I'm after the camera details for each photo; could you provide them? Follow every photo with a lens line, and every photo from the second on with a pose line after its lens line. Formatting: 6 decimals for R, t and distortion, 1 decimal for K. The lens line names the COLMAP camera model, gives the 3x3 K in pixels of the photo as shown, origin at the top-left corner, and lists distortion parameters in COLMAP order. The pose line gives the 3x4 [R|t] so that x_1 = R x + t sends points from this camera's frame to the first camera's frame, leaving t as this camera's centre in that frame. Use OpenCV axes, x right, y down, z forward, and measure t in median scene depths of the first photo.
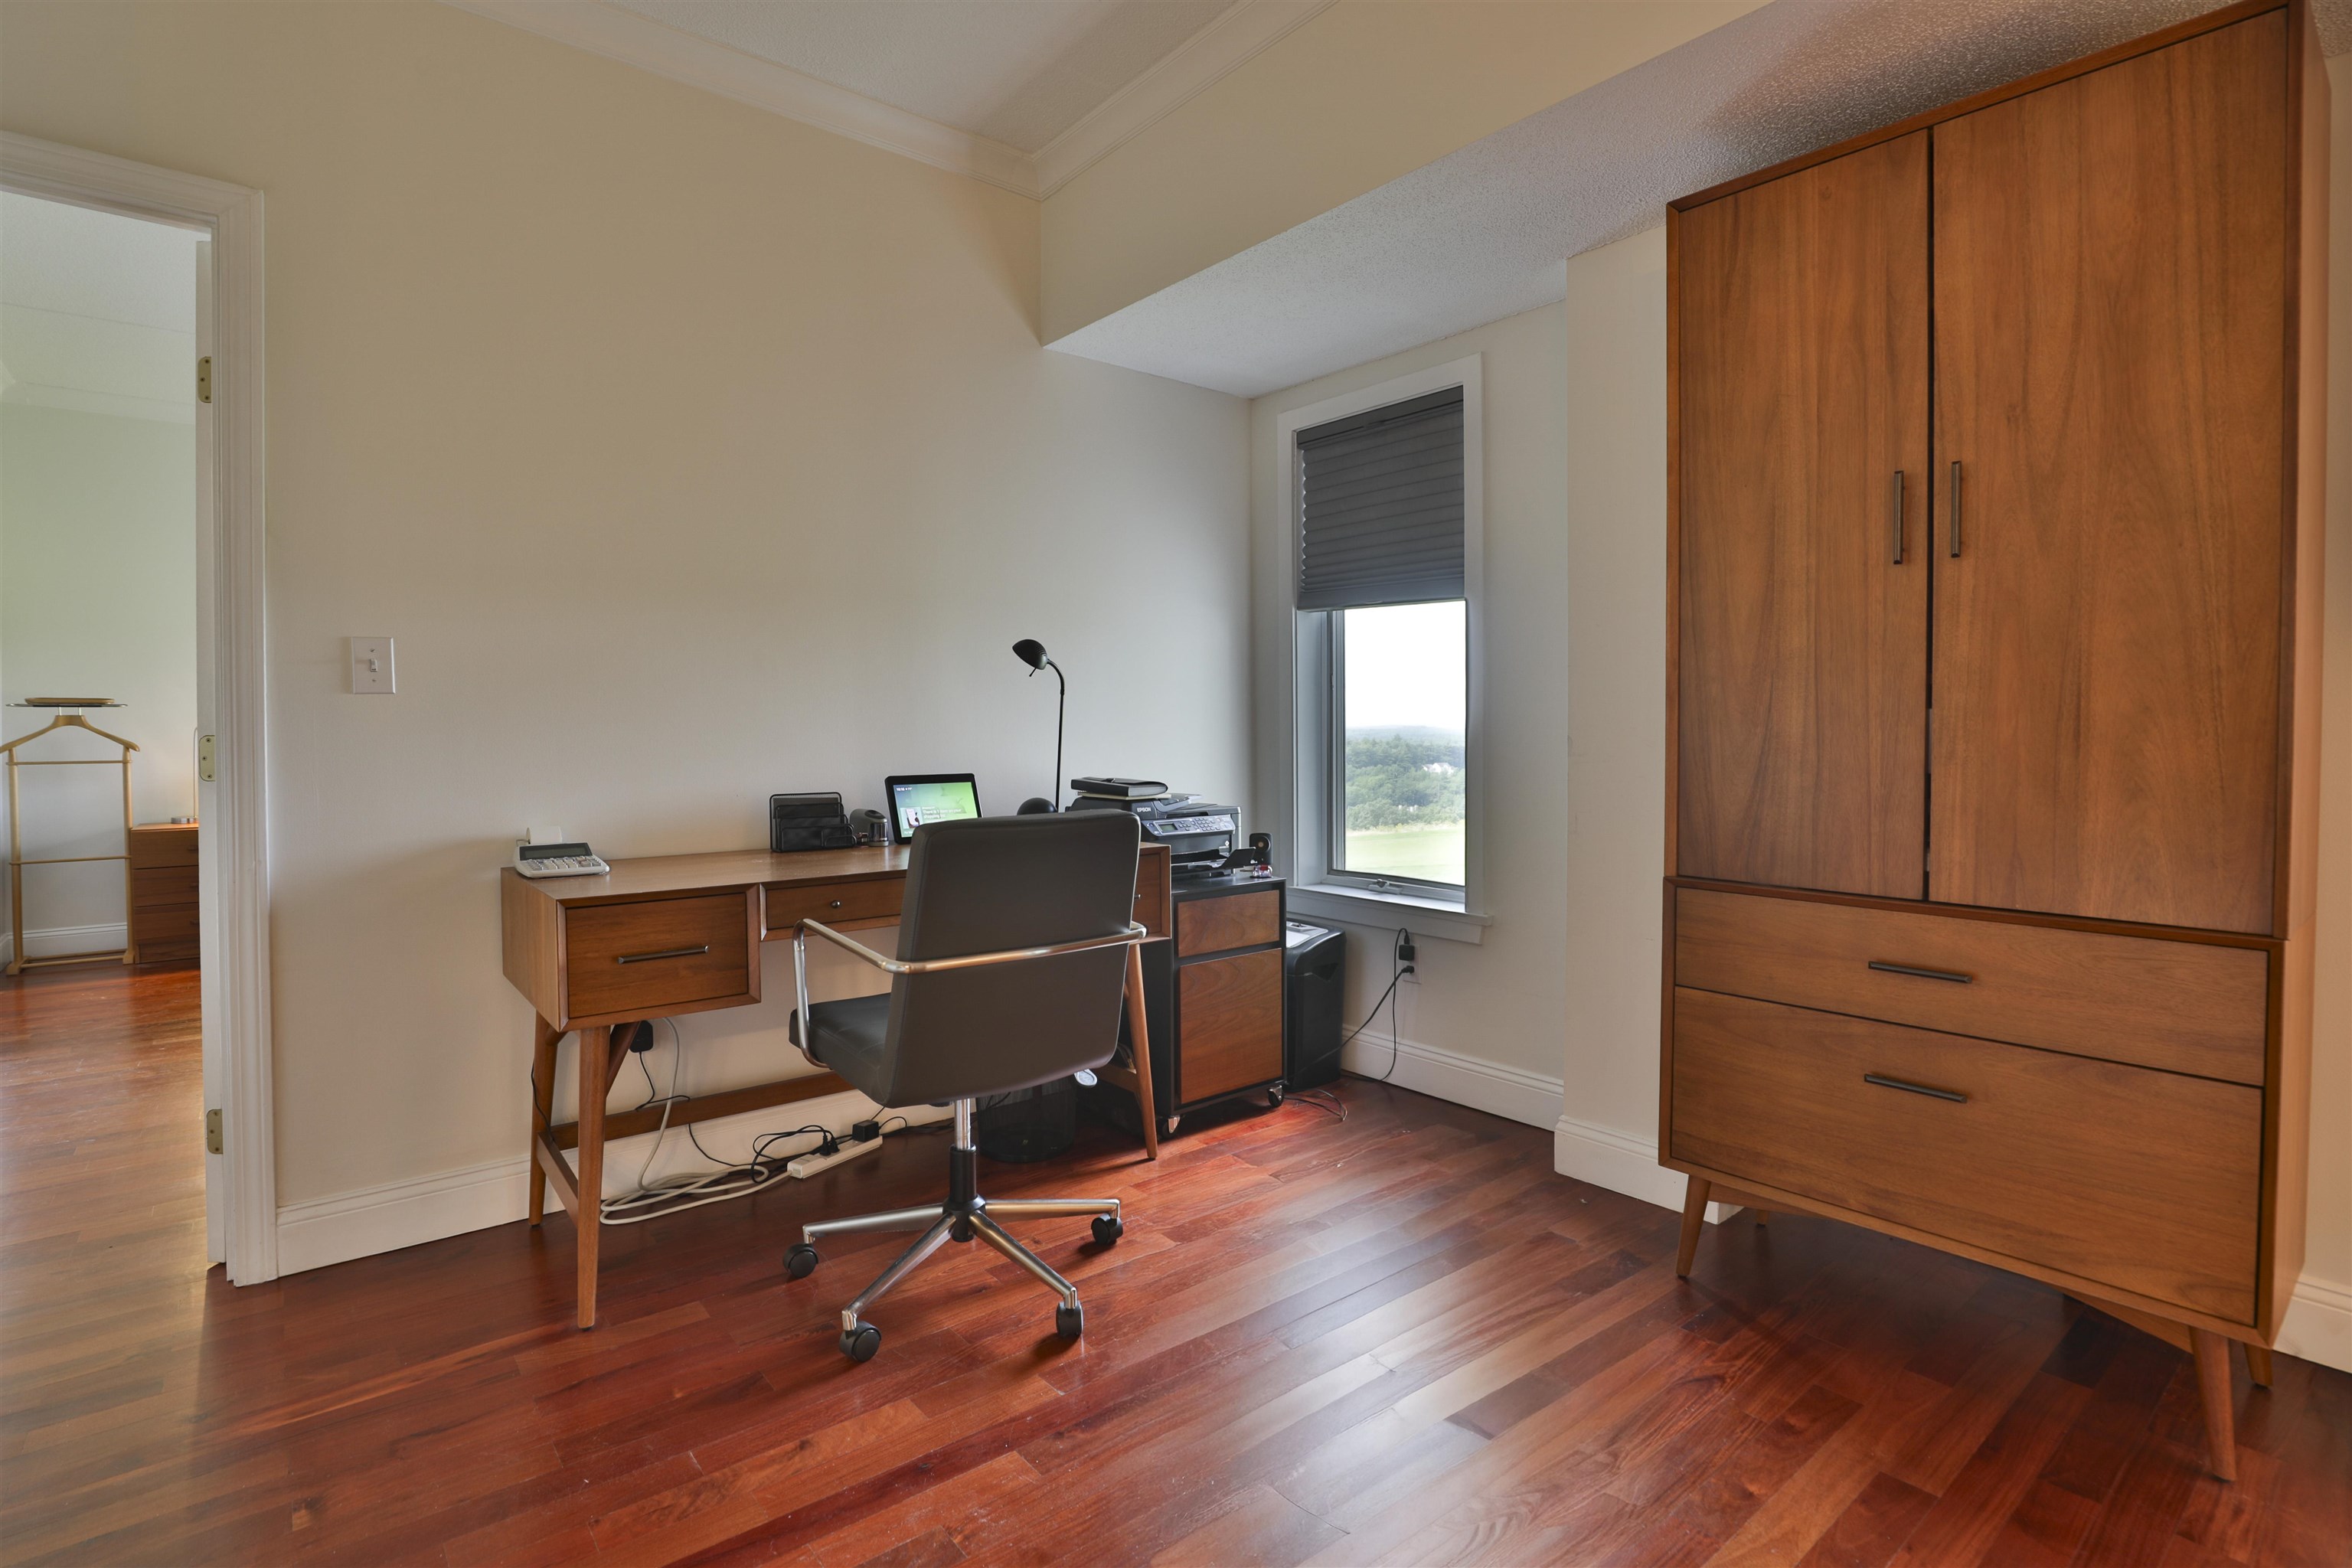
lens RADIAL K [[1130.4, 0, 1206.1], [0, 1130.4, 743.0], [0, 0, 1]] dist [-0.042174, 0.012386]
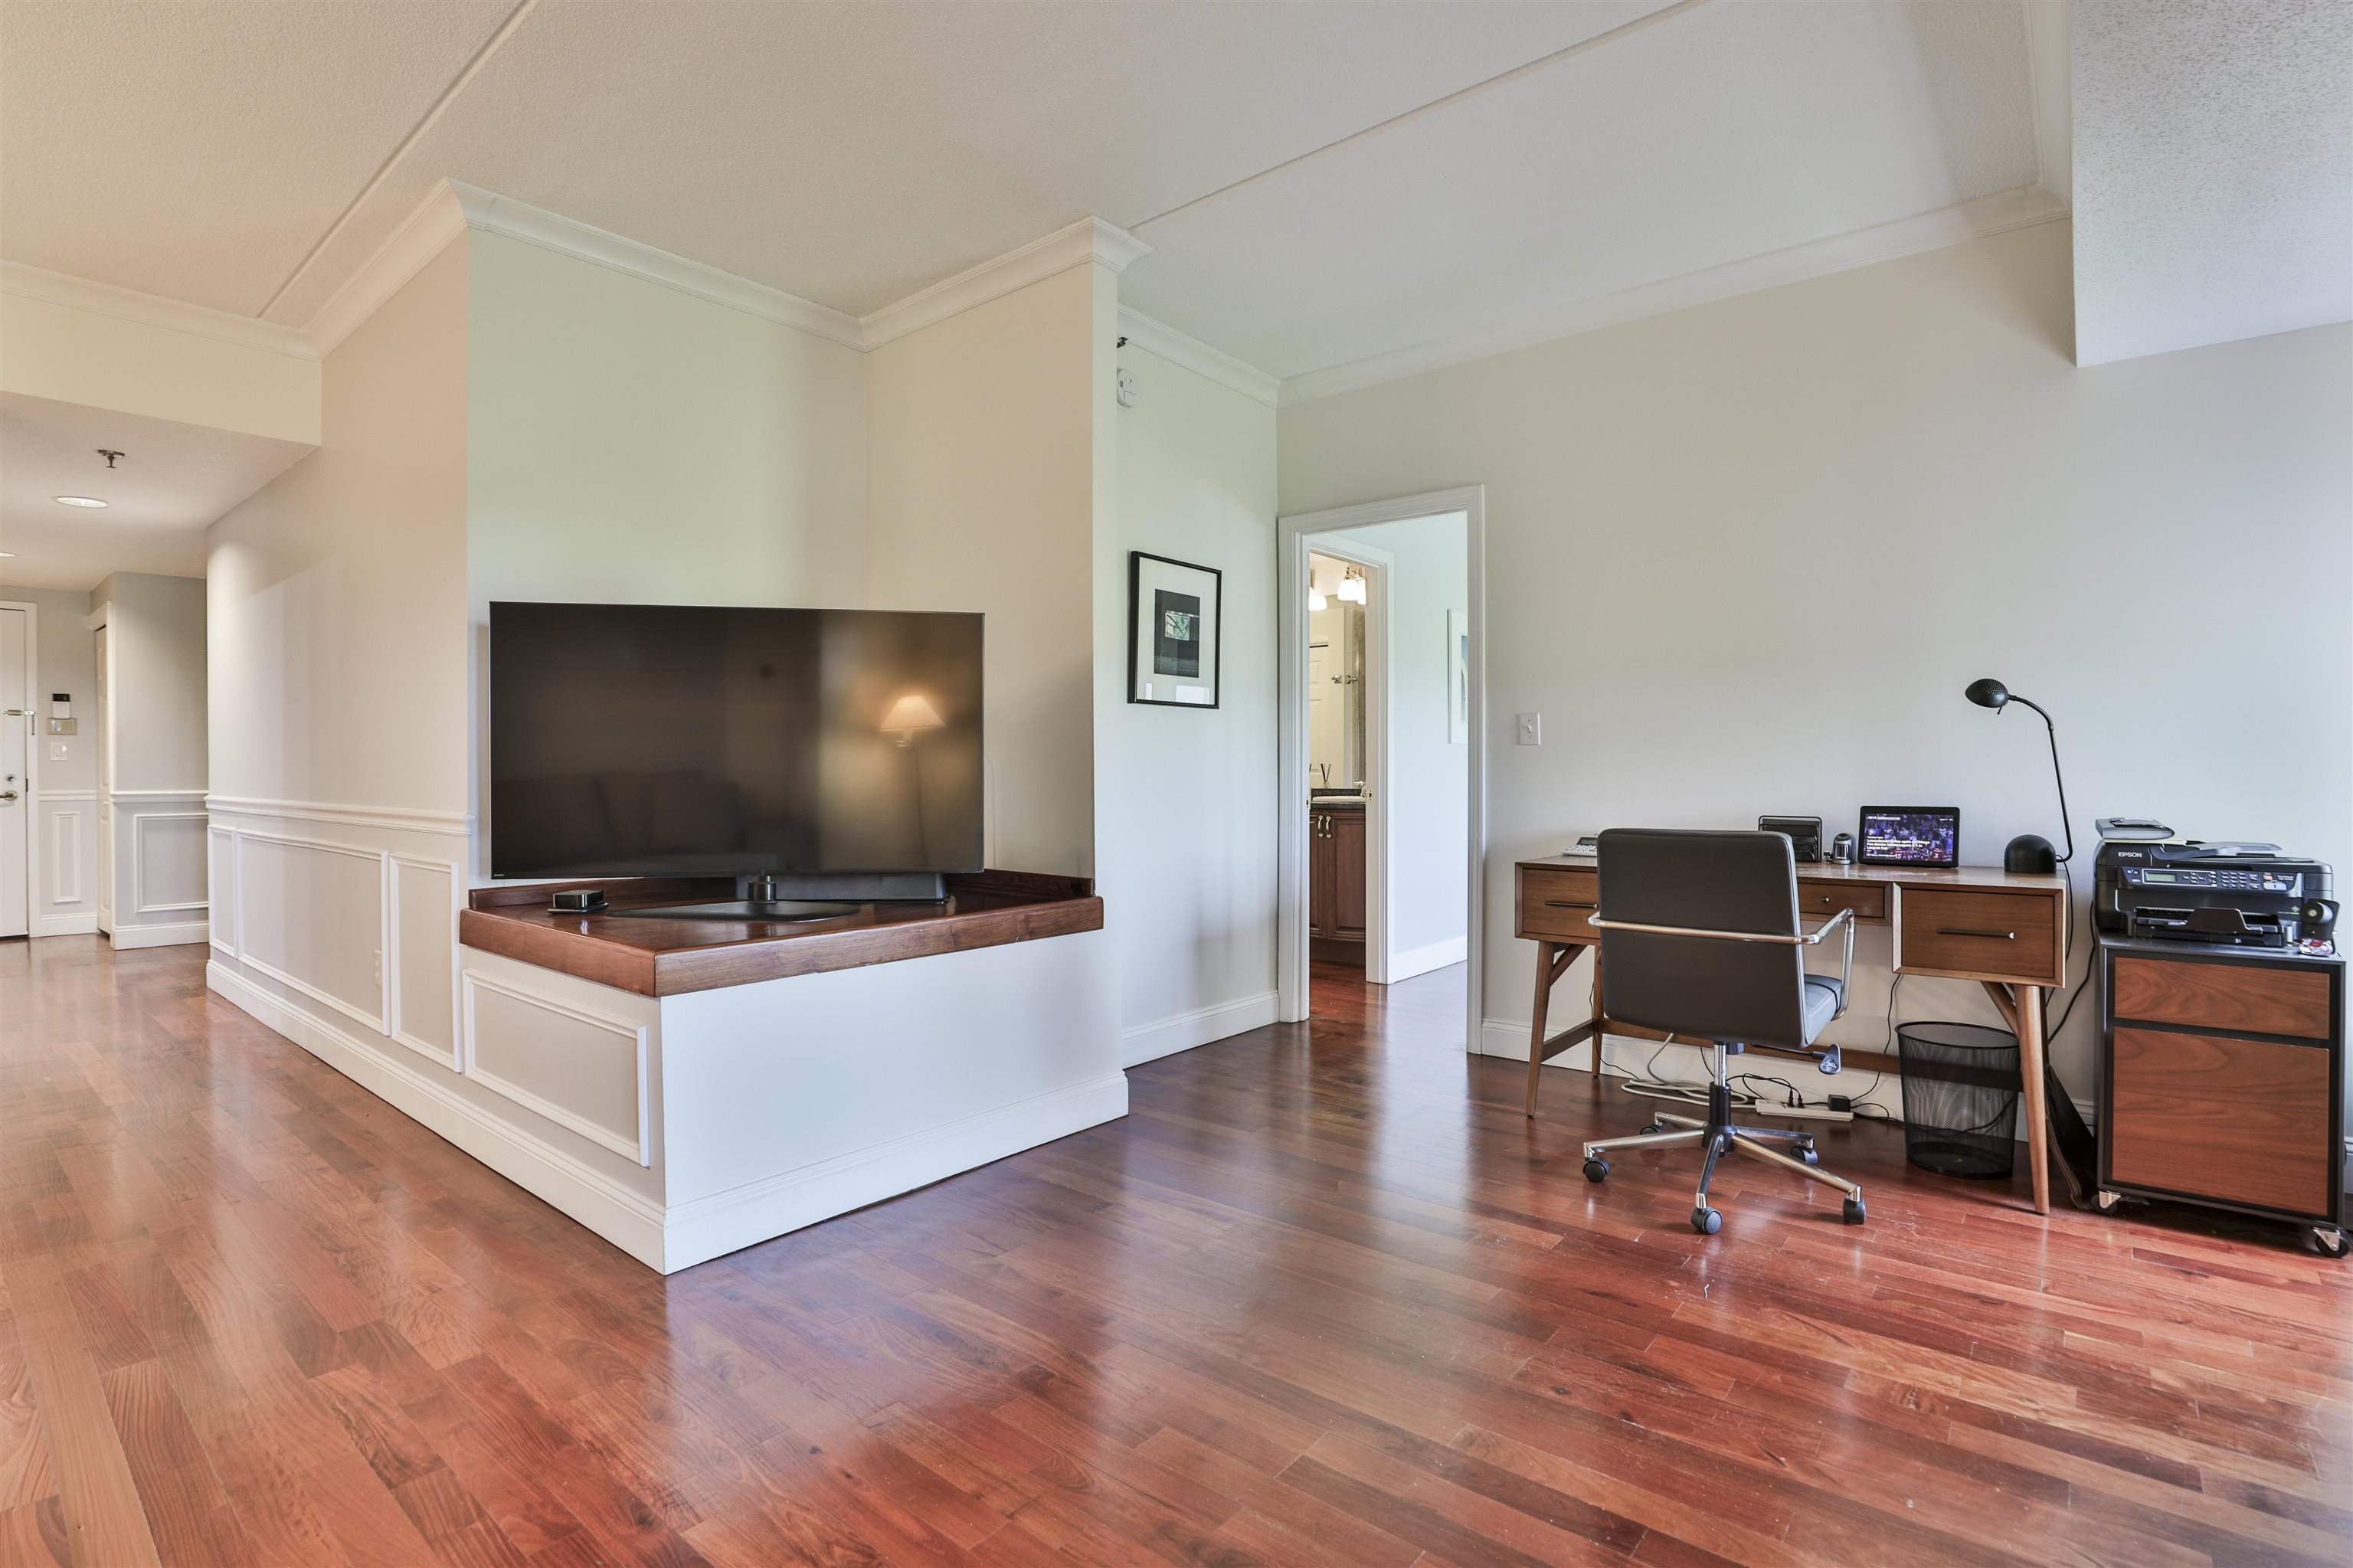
lens RADIAL K [[1130.9, 0, 1206.6], [0, 1130.9, 743.0], [0, 0, 1]] dist [-0.042174, 0.012386]
pose [[0.195673, -0.019444, -0.980476, 0.706038], [-0.011962, 0.999682, -0.022212, -0.001382], [0.980596, 0.016075, 0.195378, 0.109312]]
